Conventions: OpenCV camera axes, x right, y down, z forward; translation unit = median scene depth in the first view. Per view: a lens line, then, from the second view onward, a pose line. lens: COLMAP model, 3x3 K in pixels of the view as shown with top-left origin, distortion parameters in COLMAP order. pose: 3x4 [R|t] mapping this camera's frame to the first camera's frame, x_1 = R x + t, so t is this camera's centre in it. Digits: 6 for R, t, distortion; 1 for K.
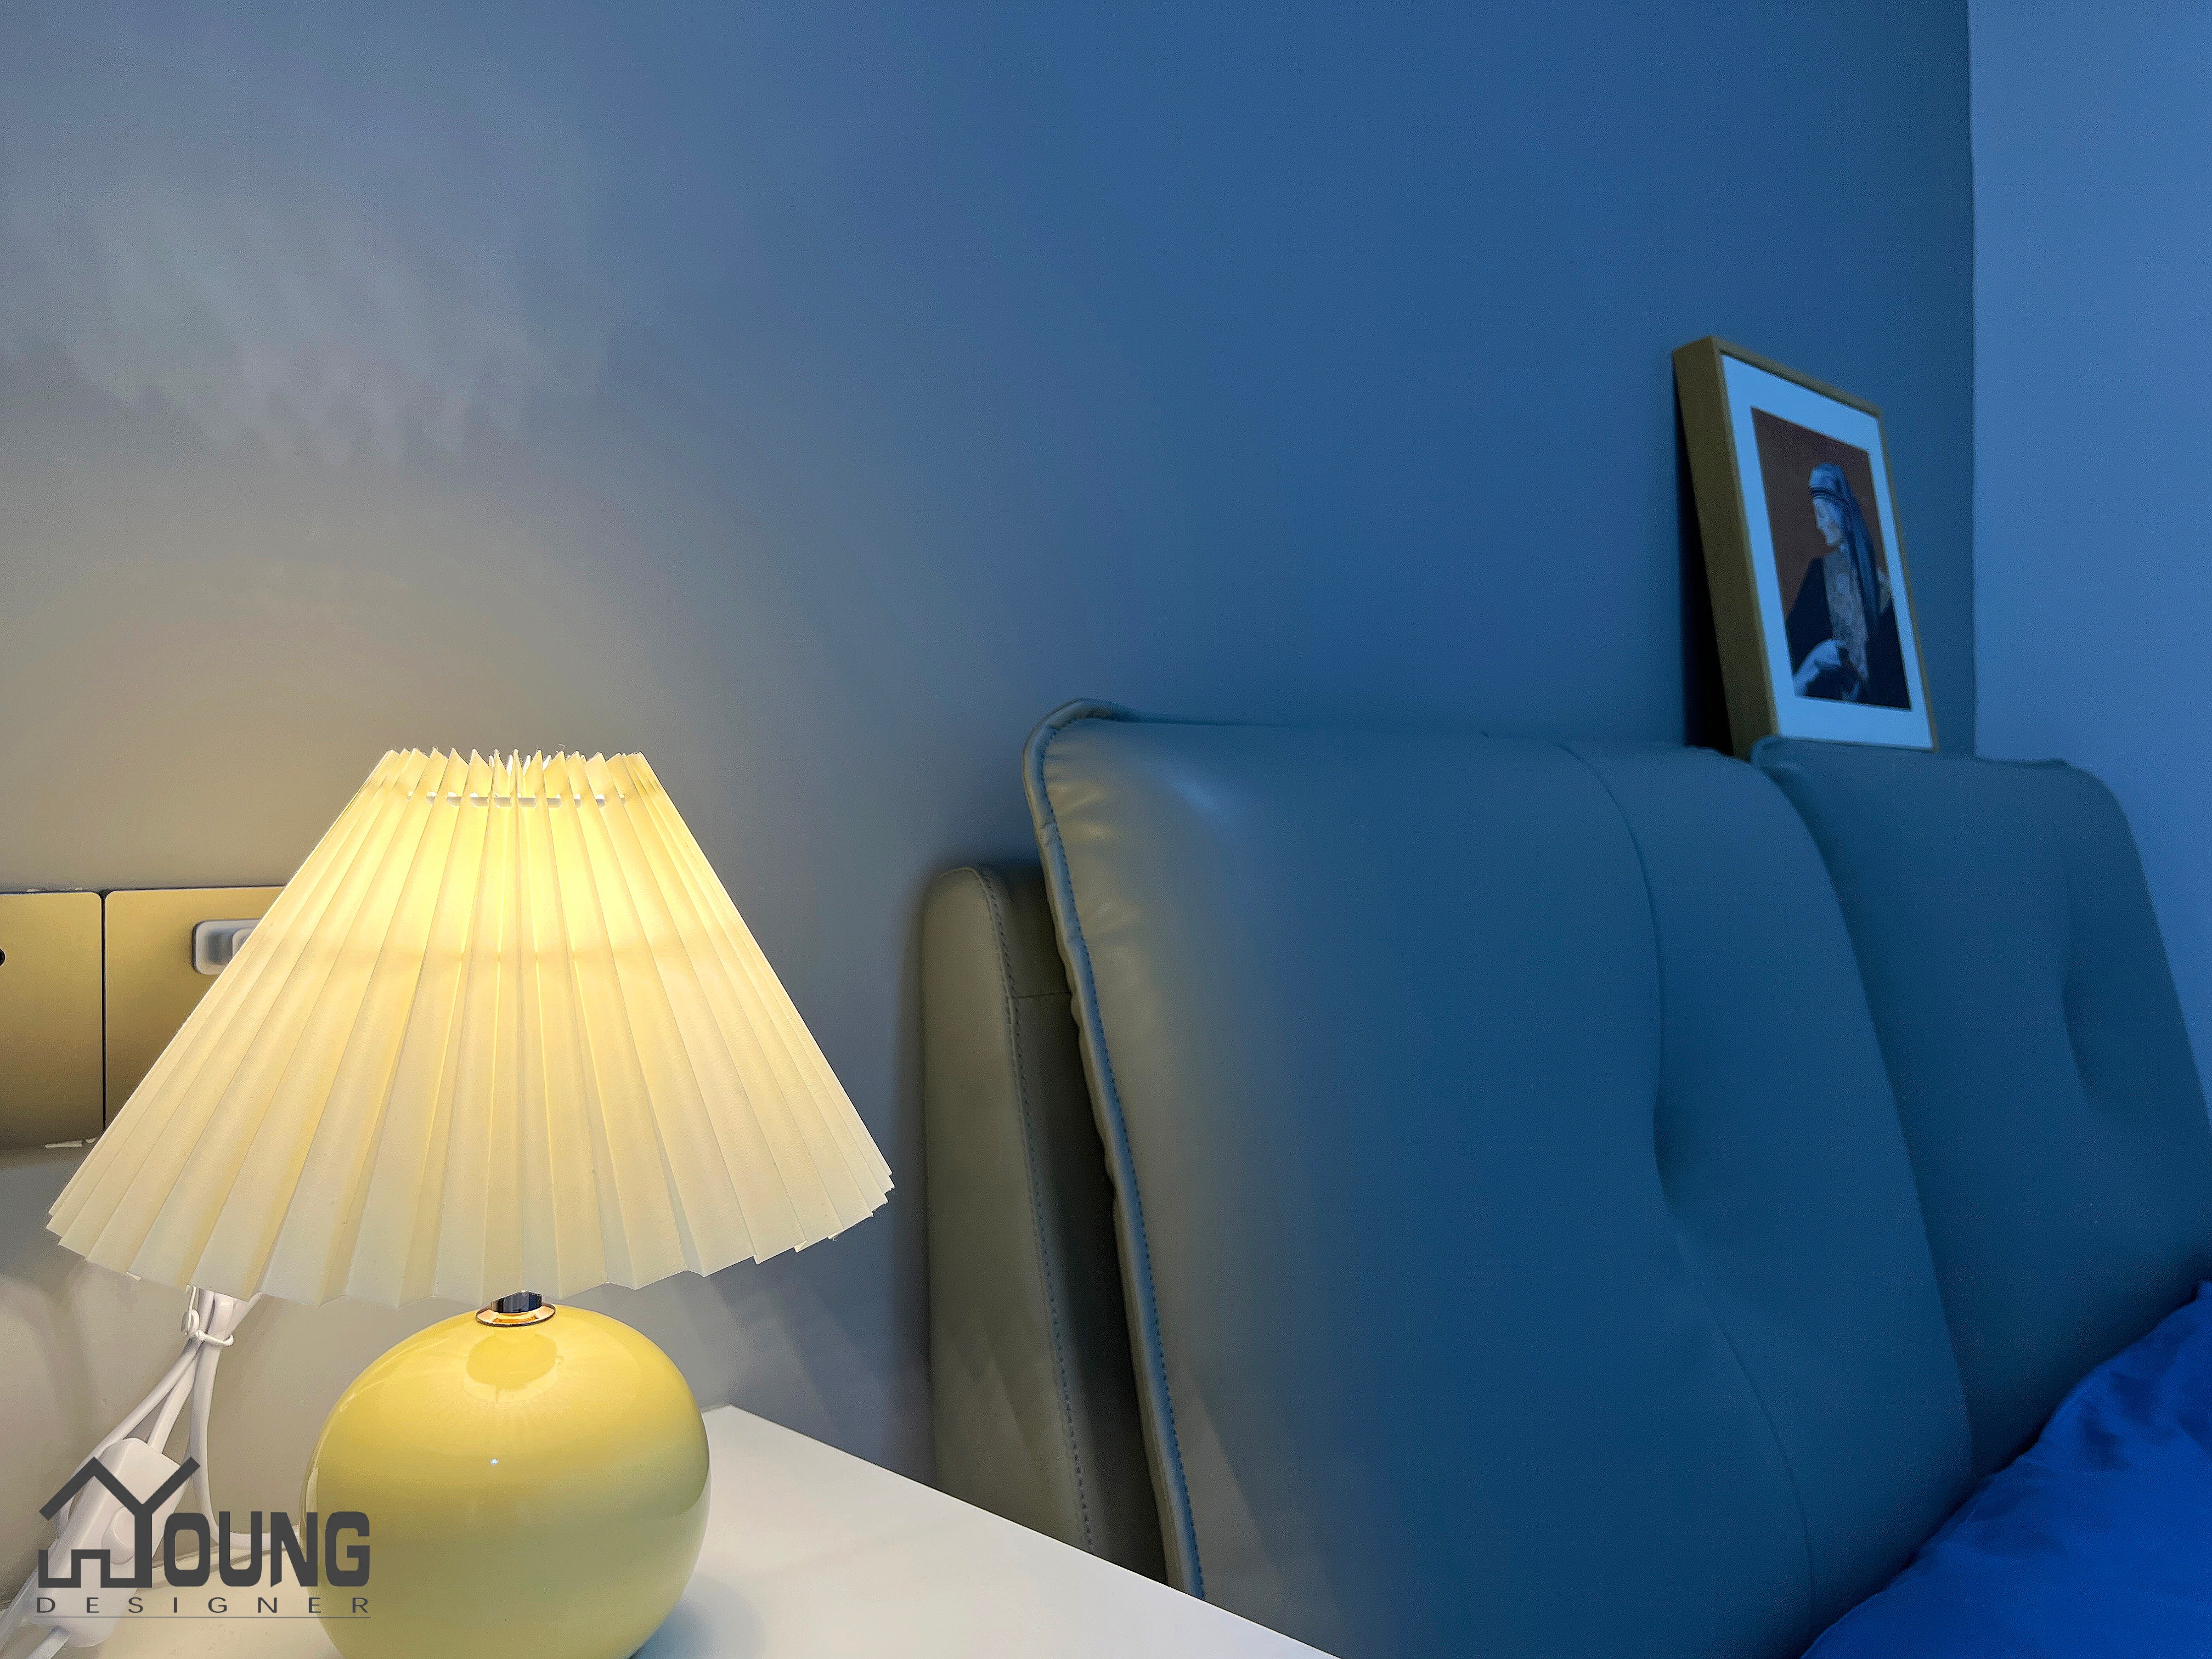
lens RADIAL K [[1662.6, 0, 1107.7], [0, 1662.6, 840.4], [0, 0, 1]] dist [-0.023540, -0.001690]
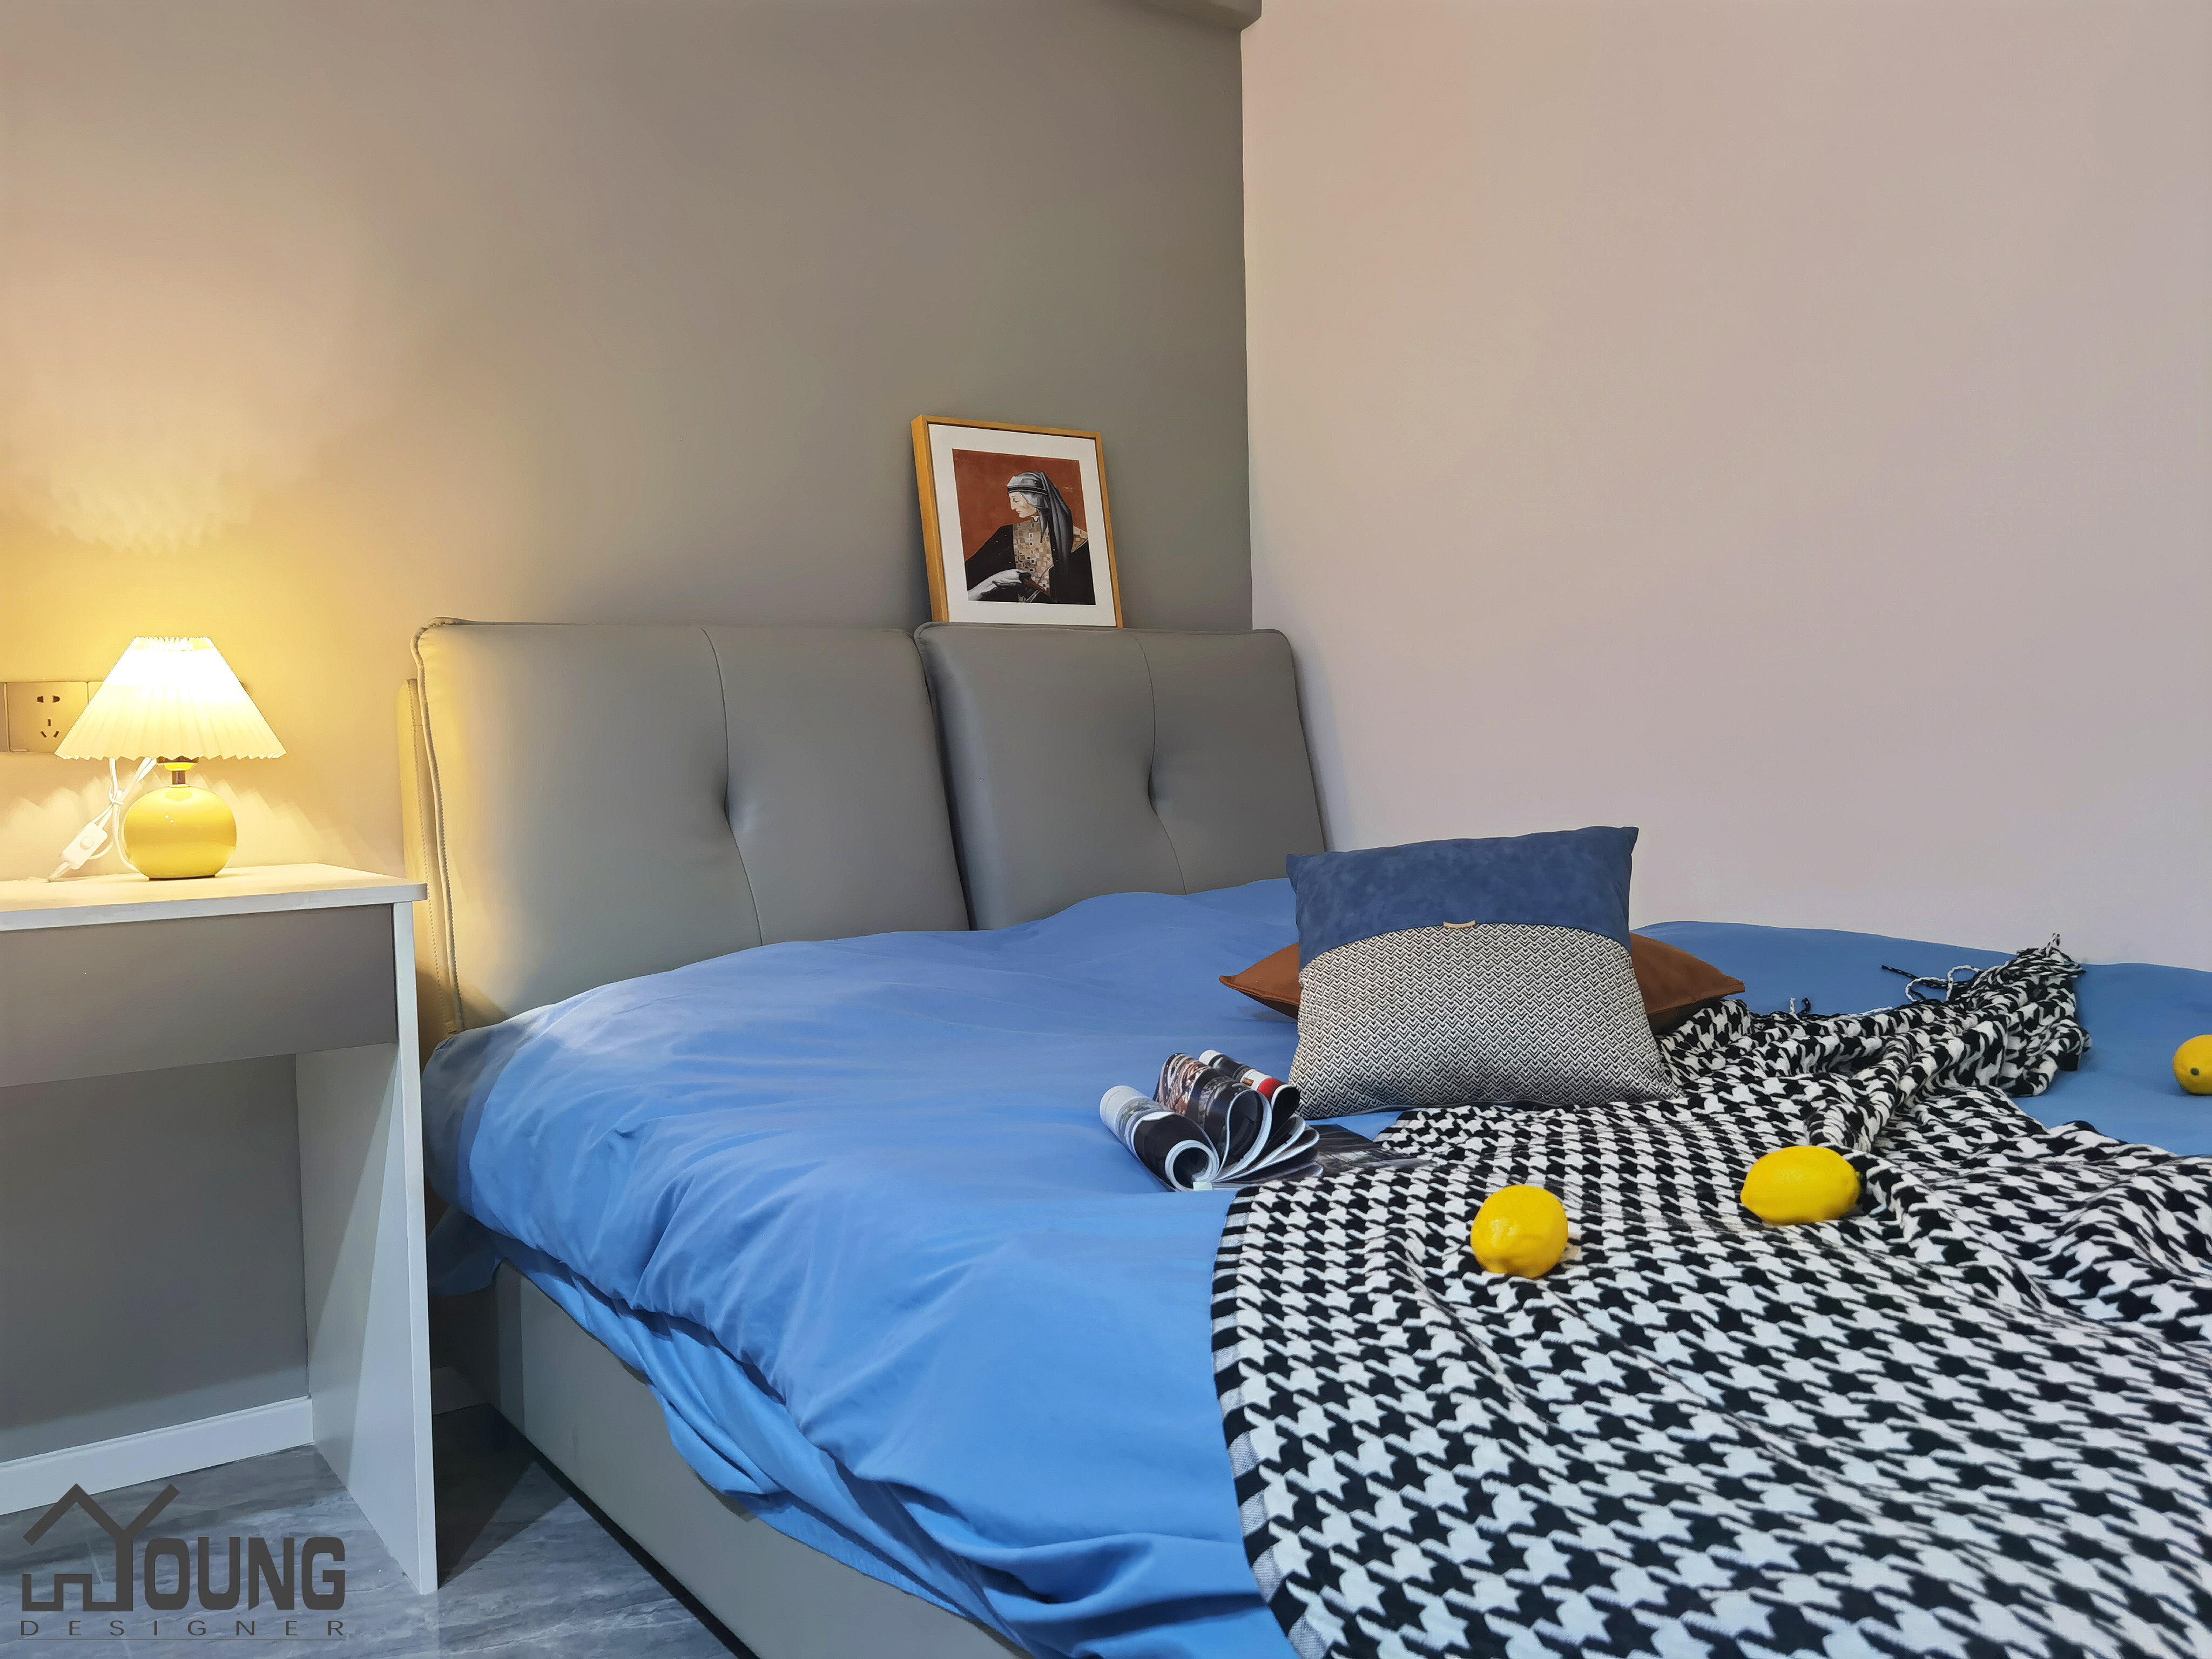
lens RADIAL K [[1698.9, 0, 1097.3], [0, 1698.9, 811.9], [0, 0, 1]] dist [0.007158, -0.008001]
pose [[0.988798, -0.012936, -0.148701, 0.829461], [0.018676, 0.999131, 0.037269, 0.085742], [0.148090, -0.039628, 0.988180, -0.921809]]
